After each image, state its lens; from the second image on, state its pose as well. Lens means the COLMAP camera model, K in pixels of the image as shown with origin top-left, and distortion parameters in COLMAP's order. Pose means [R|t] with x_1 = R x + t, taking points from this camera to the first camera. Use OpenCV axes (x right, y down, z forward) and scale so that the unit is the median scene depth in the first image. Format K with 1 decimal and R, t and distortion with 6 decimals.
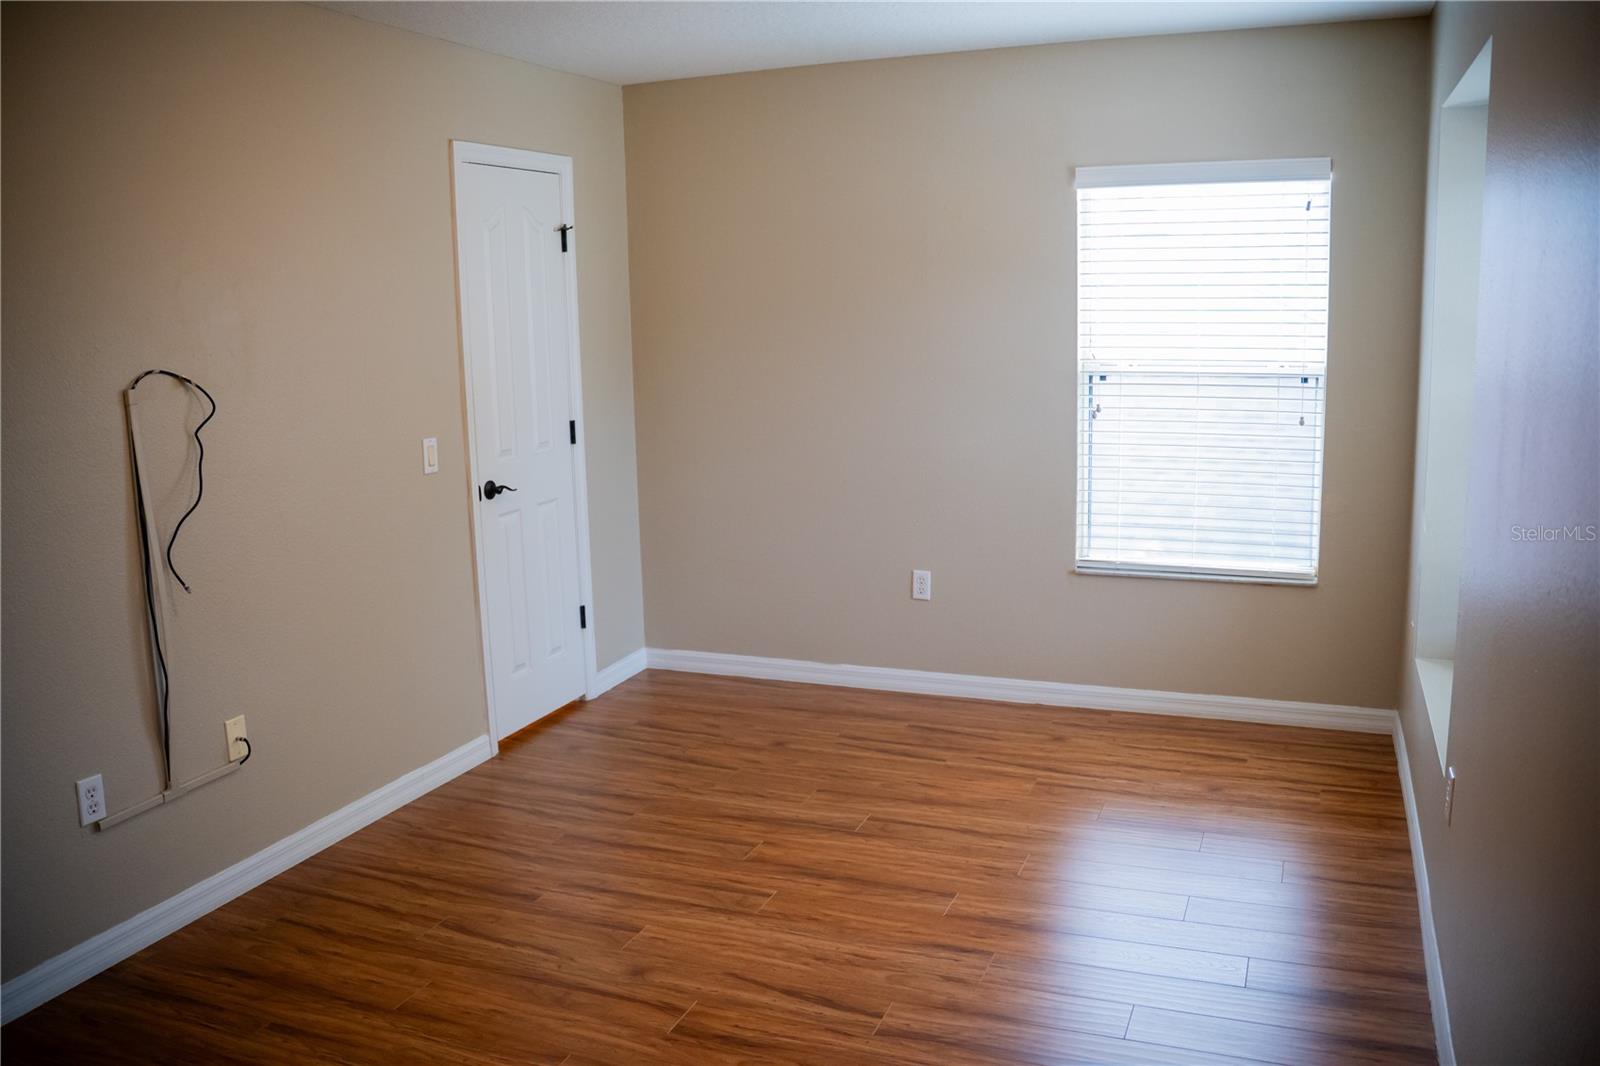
lens RADIAL K [[1285.9, 0, 790.3], [0, 1285.9, 534.1], [0, 0, 1]] dist [-0.202932, 0.177937]
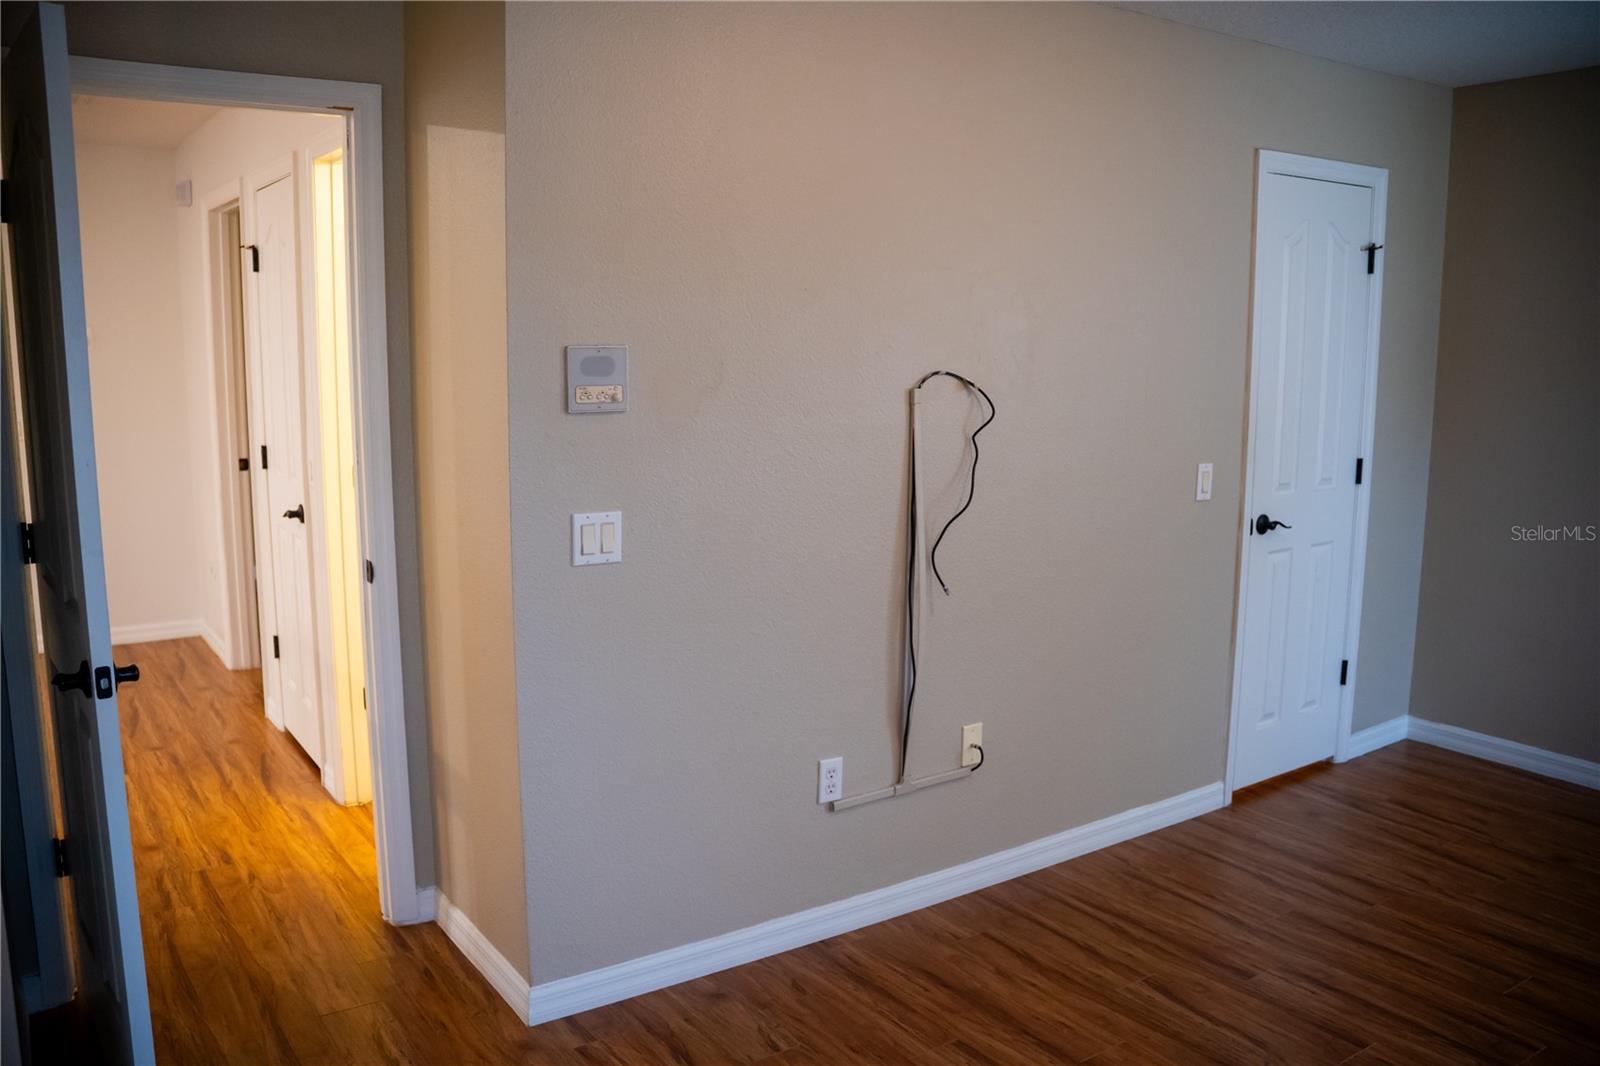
lens RADIAL K [[1283.3, 0, 800.0], [0, 1283.3, 533.0], [0, 0, 1]] dist [-0.195325, 0.164707]
pose [[0.835339, 0.115027, -0.537566, -0.026341], [-0.122253, 0.992247, 0.022345, -0.007971], [0.535969, 0.047054, 0.842926, 0.045998]]
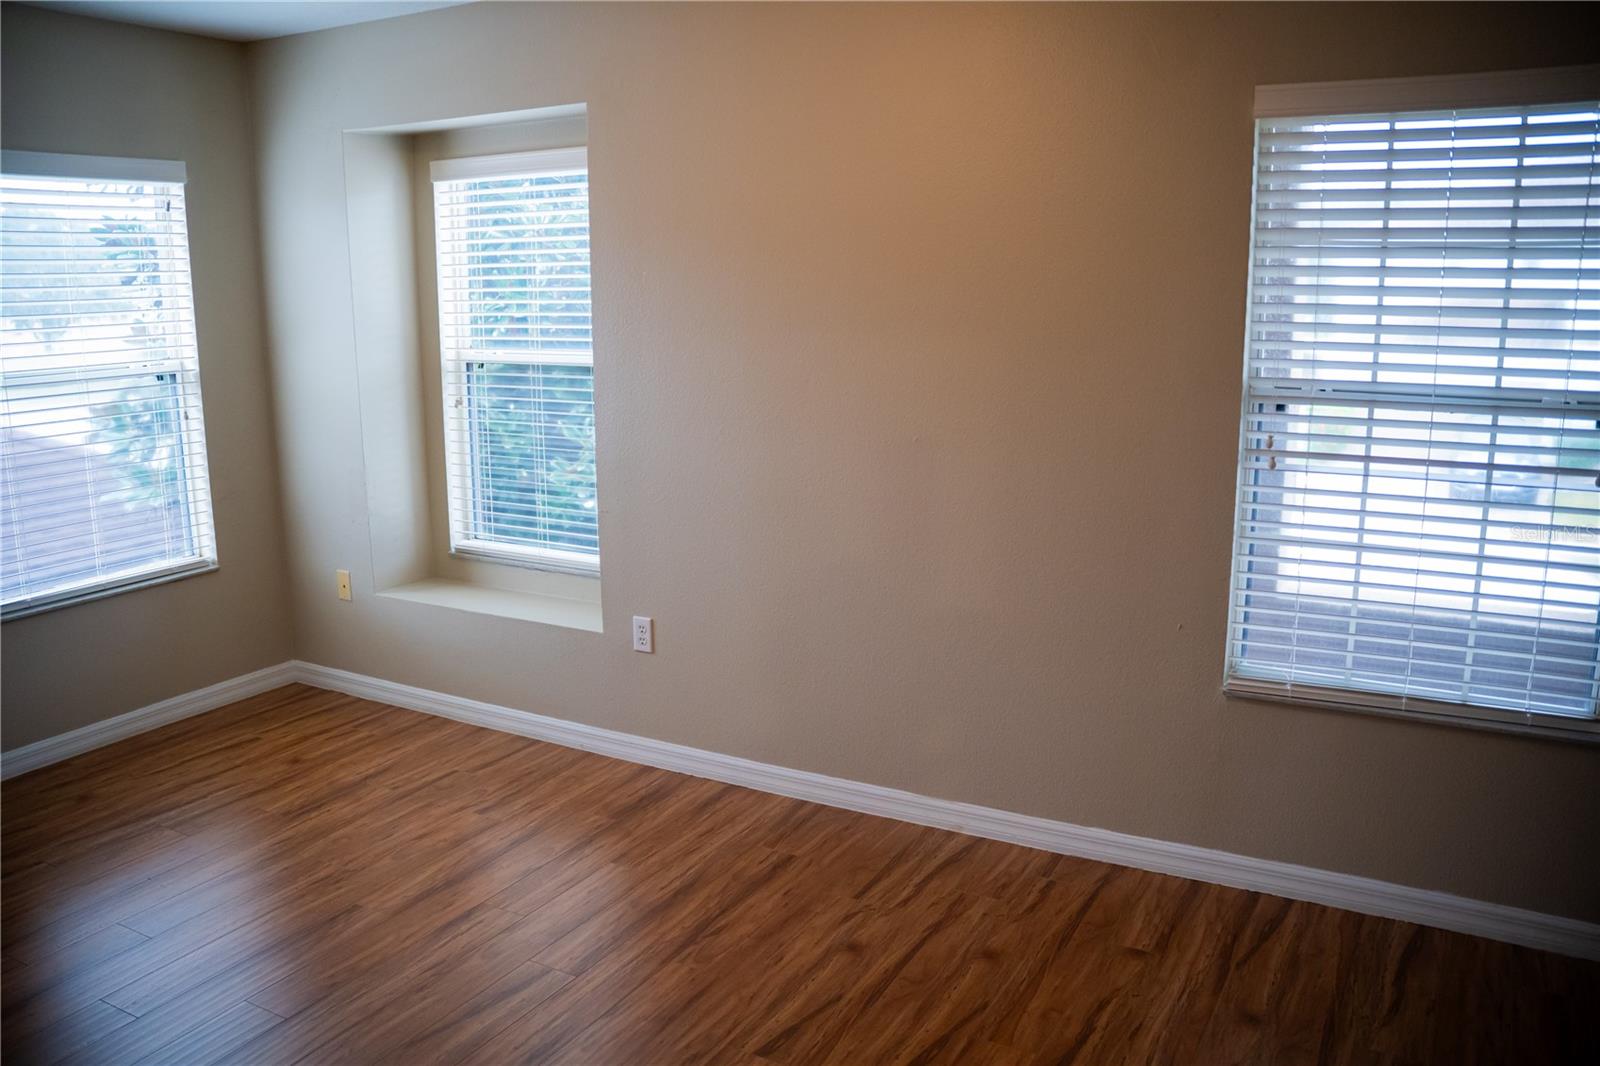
lens RADIAL K [[1283.3, 0, 800.0], [0, 1283.3, 533.0], [0, 0, 1]] dist [-0.195325, 0.164707]
pose [[0.124310, -0.179293, 0.975910, -0.579044], [0.181966, 0.970978, 0.155208, -0.066401], [-0.975416, 0.158288, 0.153328, 0.381424]]
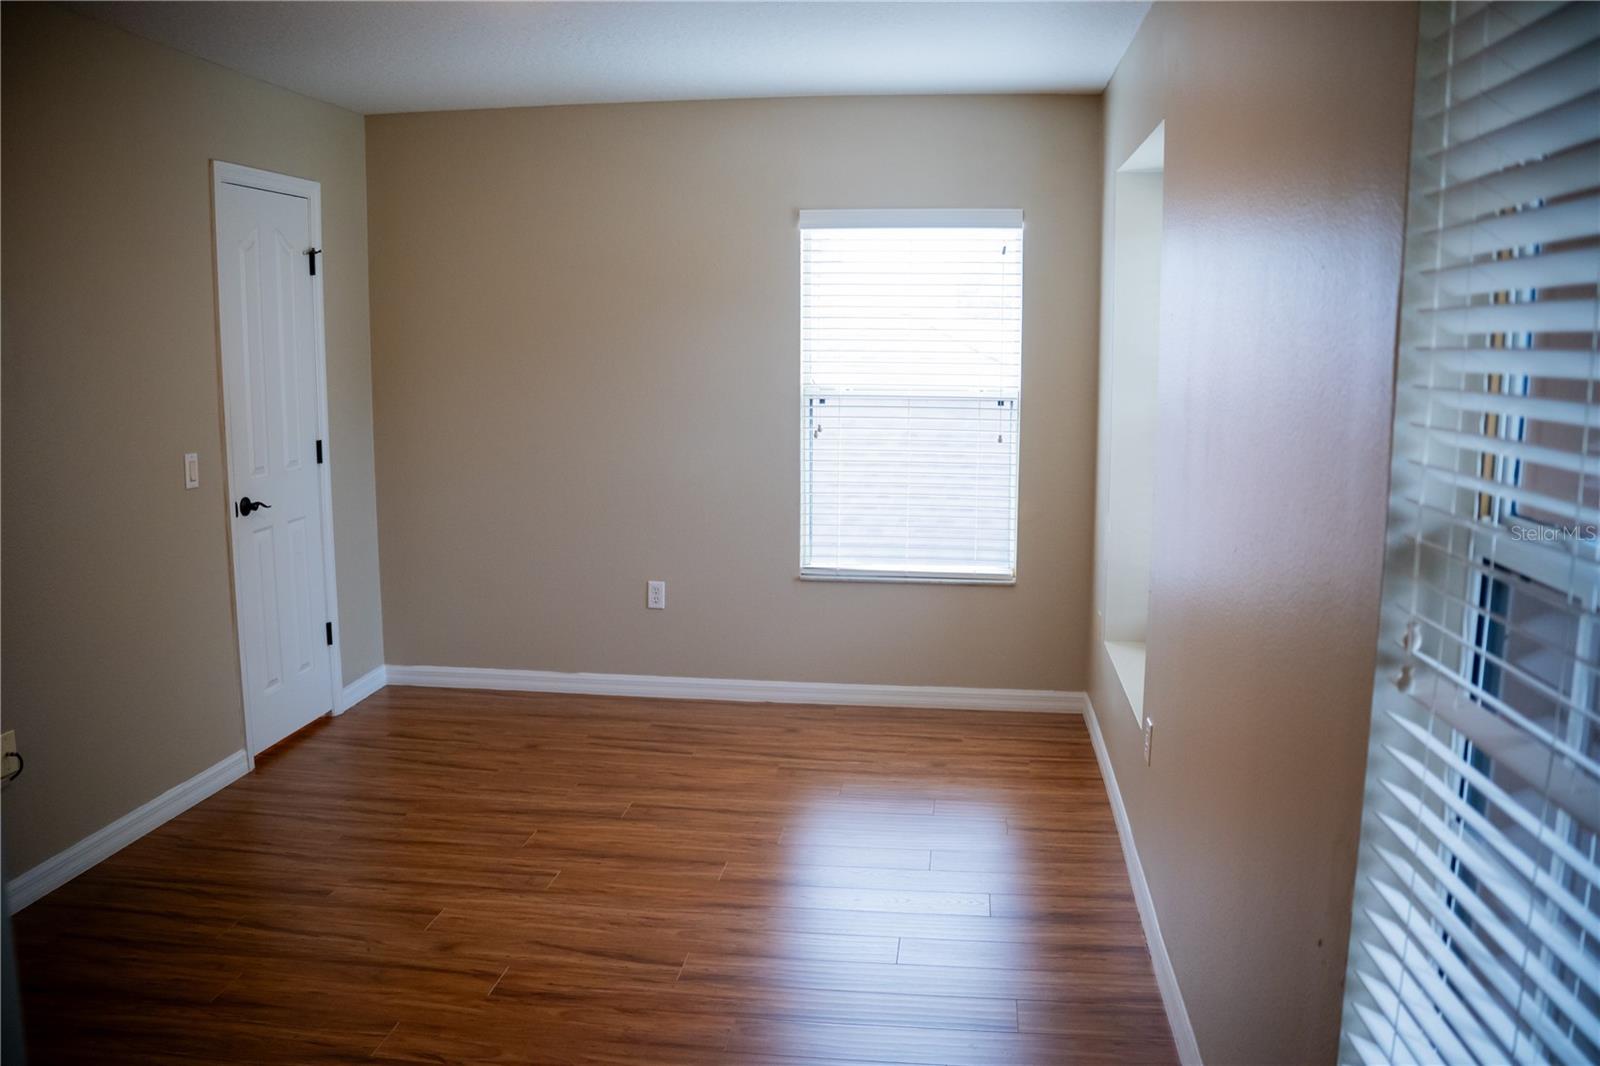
lens RADIAL K [[1285.9, 0, 790.3], [0, 1285.9, 534.1], [0, 0, 1]] dist [-0.202932, 0.177937]
pose [[0.966614, -0.012562, 0.255930, -0.075819], [0.020099, 0.999437, -0.026856, 0.024441], [-0.255449, 0.031104, 0.966322, -0.073583]]
